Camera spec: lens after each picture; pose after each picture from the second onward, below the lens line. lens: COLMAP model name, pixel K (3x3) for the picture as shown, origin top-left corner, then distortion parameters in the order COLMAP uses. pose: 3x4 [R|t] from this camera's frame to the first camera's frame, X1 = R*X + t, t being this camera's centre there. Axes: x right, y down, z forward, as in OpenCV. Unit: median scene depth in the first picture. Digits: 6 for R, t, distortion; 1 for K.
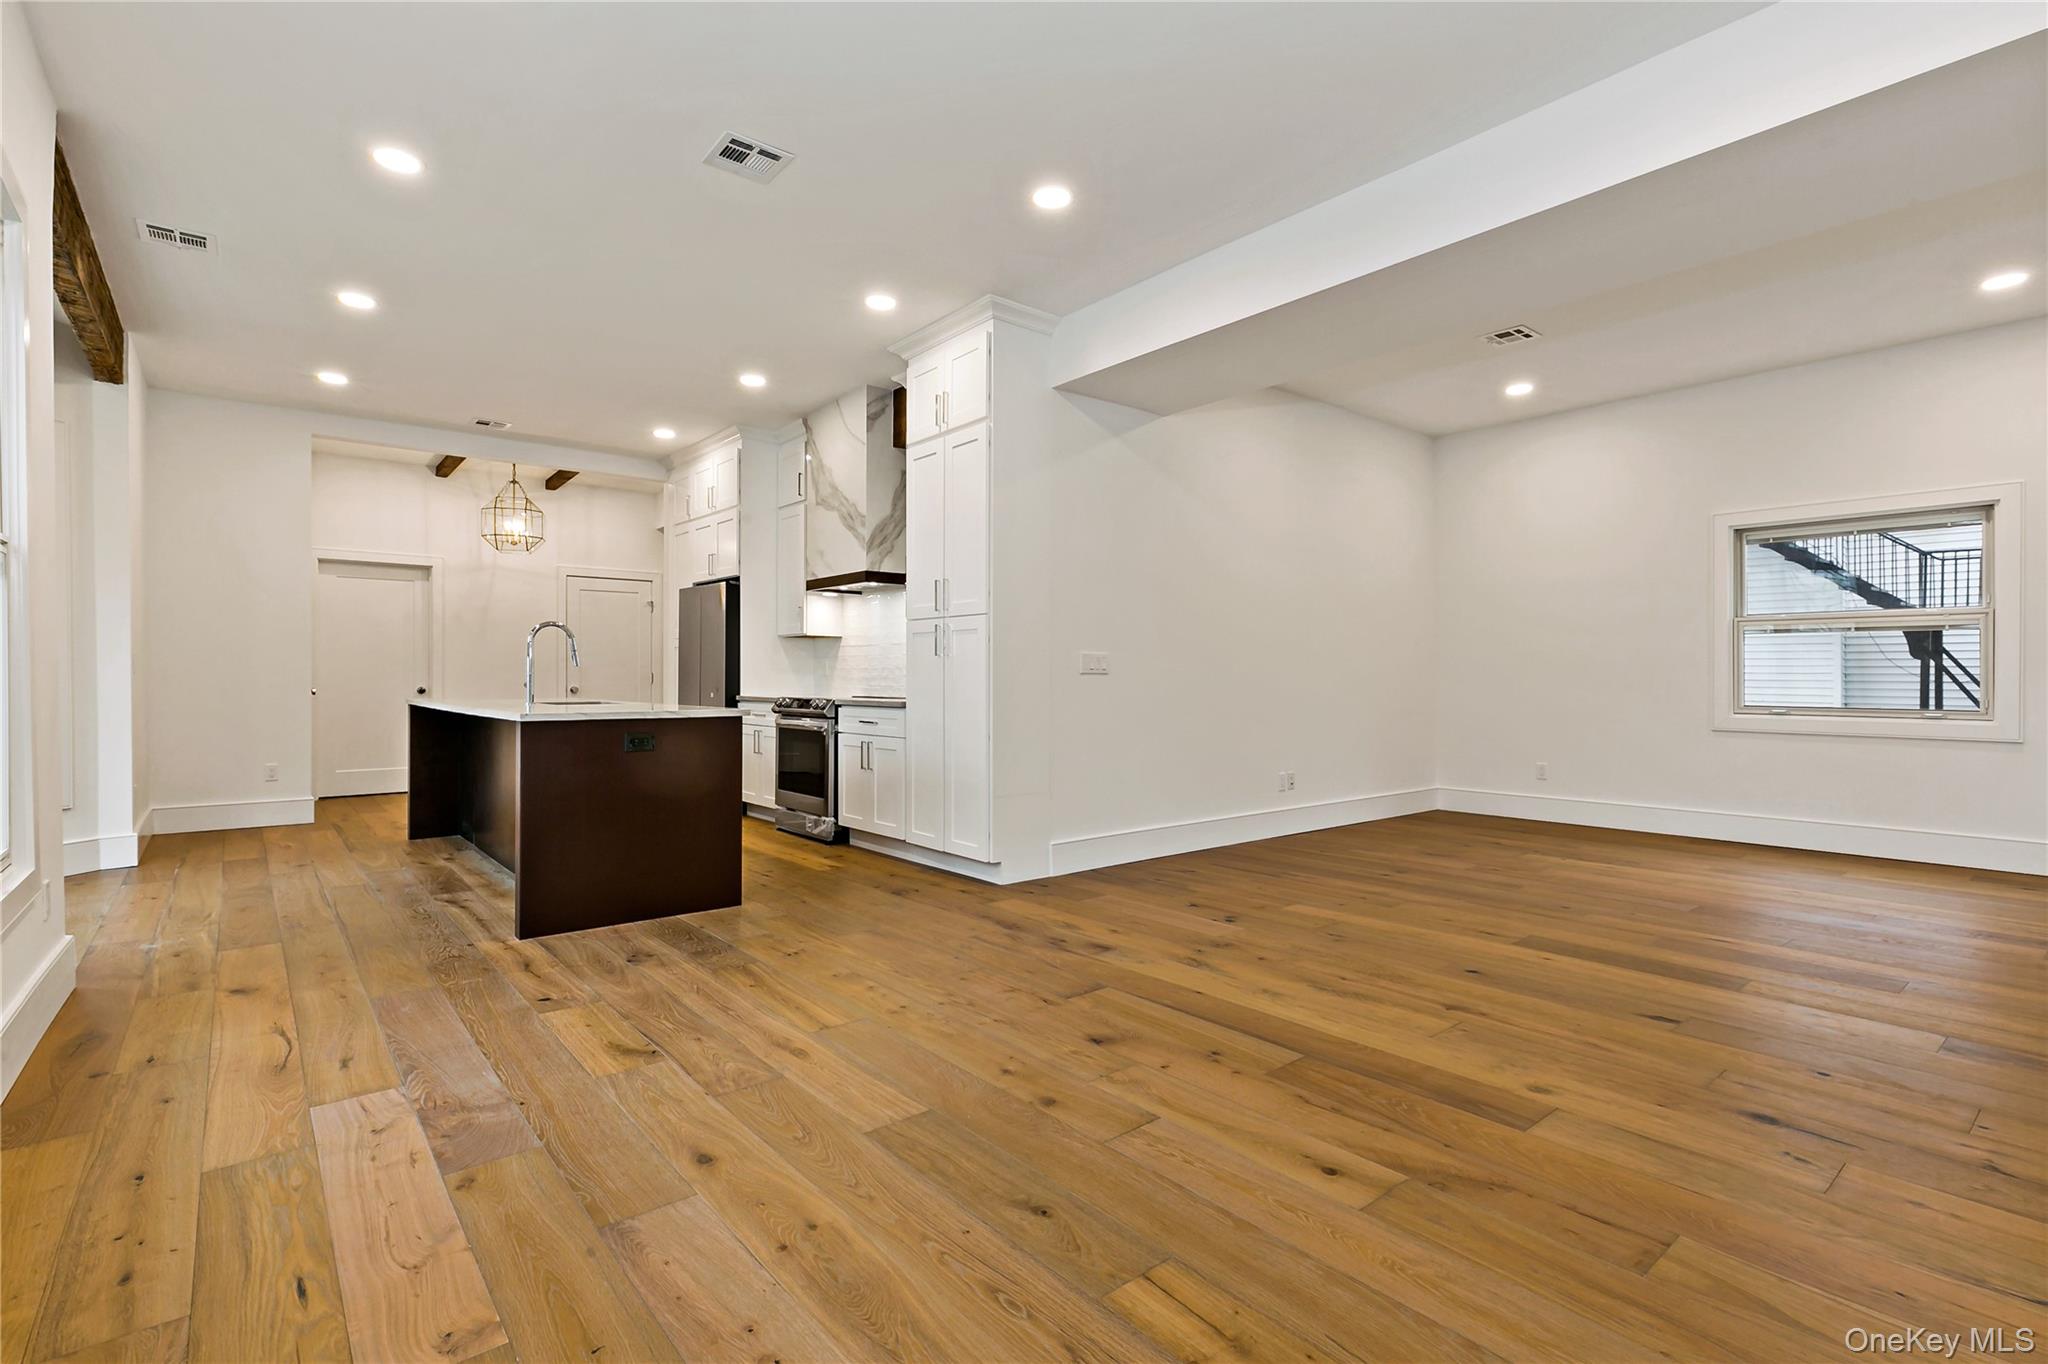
lens RADIAL K [[935.6, 0, 1019.4], [0, 935.6, 675.7], [0, 0, 1]] dist [-0.000667, -0.000041]
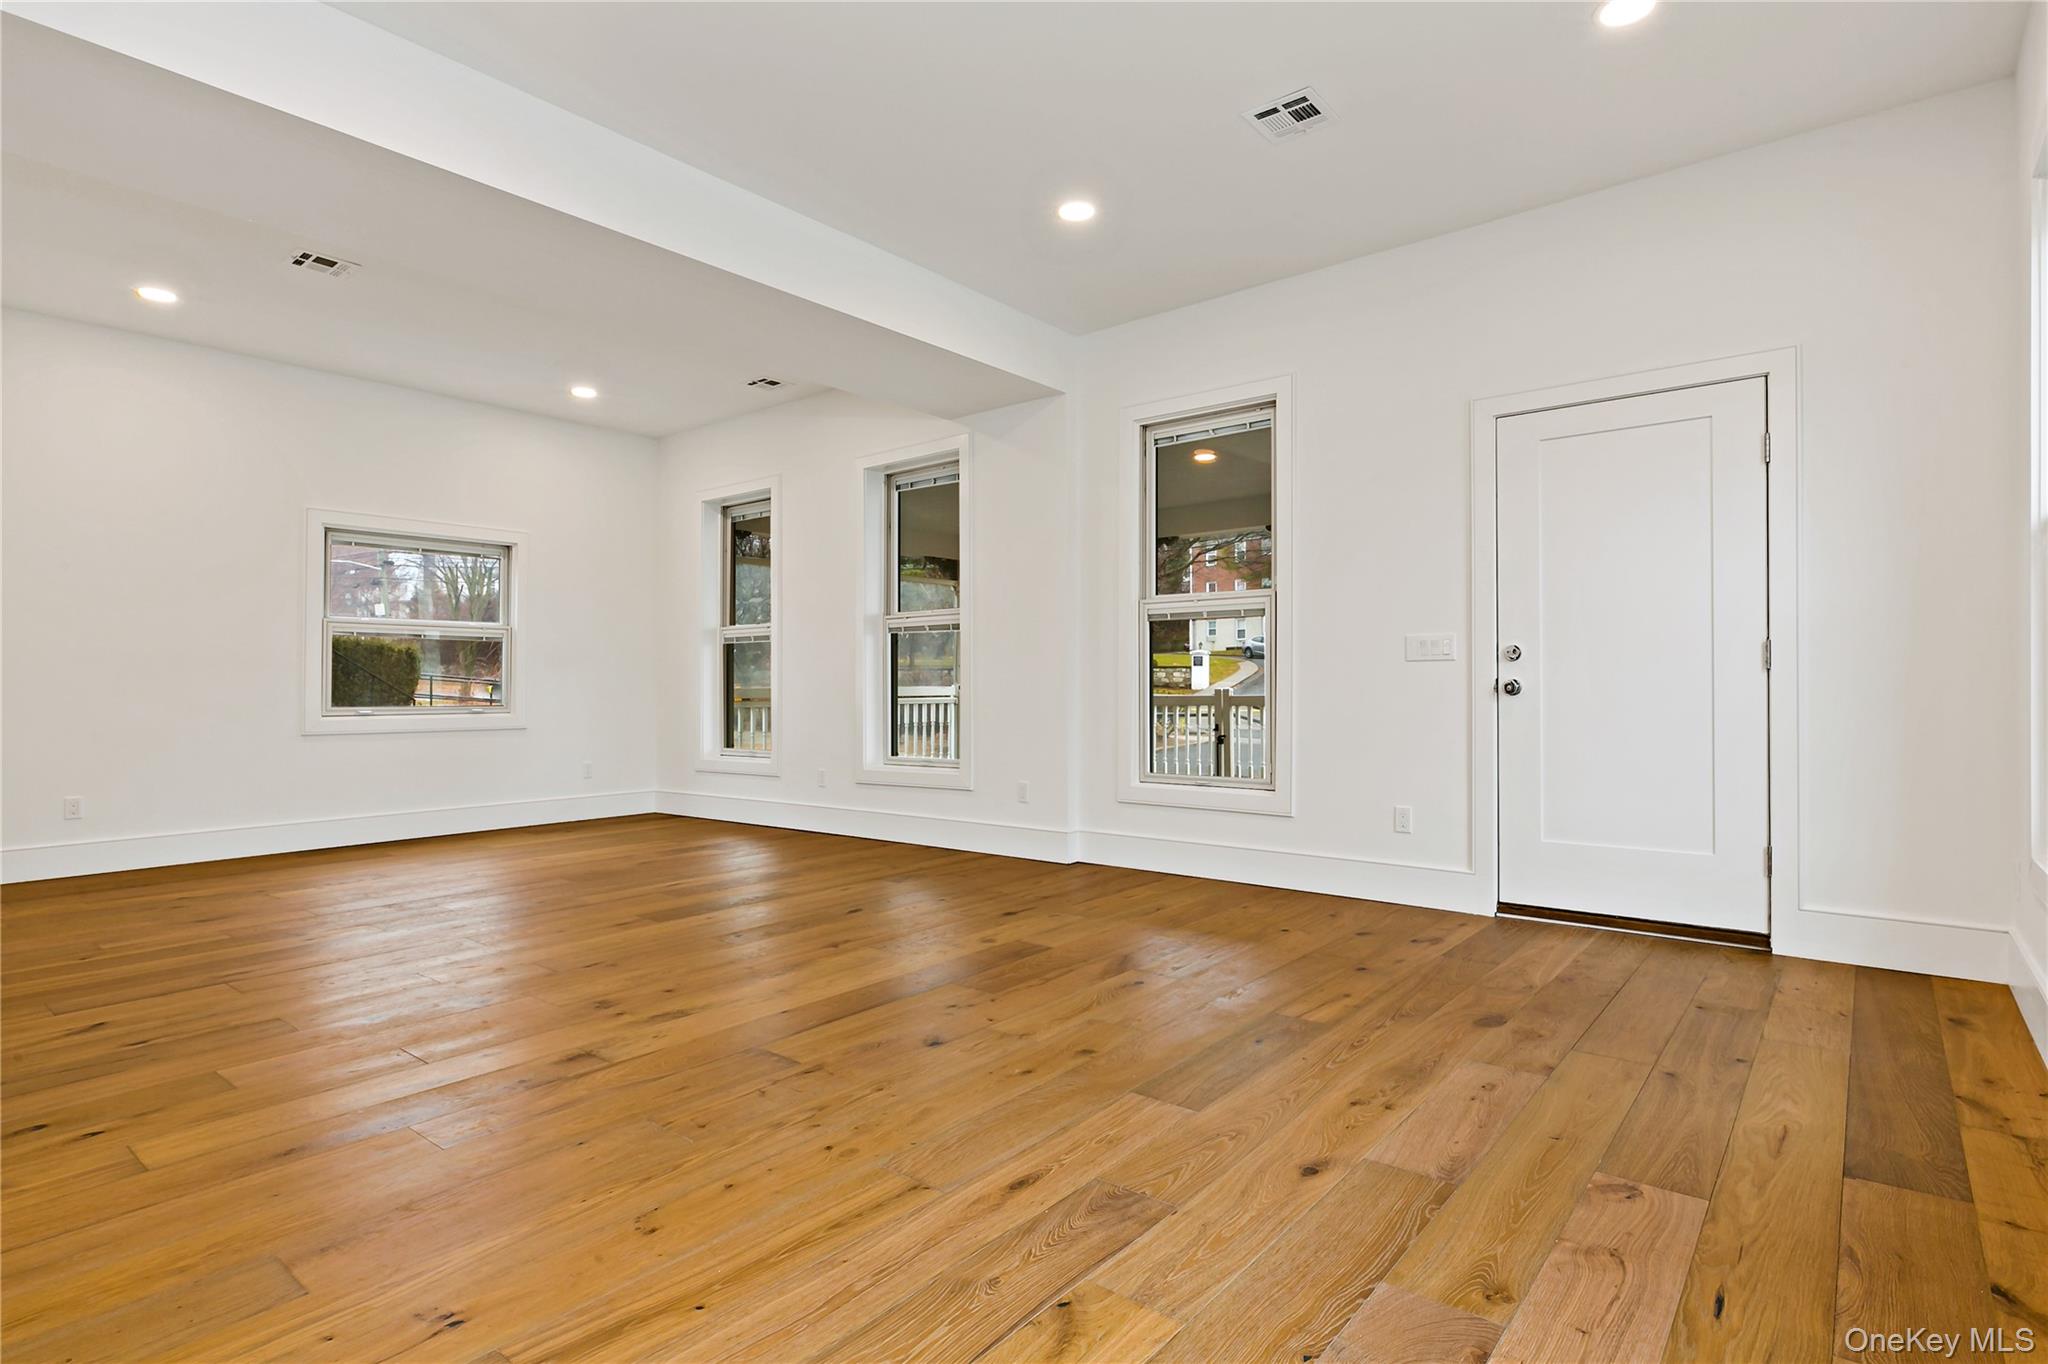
lens RADIAL K [[1038.7, 0, 1020.0], [0, 1038.7, 687.0], [0, 0, 1]] dist [0.004905, 0.000246]
pose [[-0.187657, 0.000032, 0.982235, -1.138021], [0.000376, 1.000000, 0.000039, 0.027423], [-0.982235, 0.000377, -0.187657, 1.289985]]
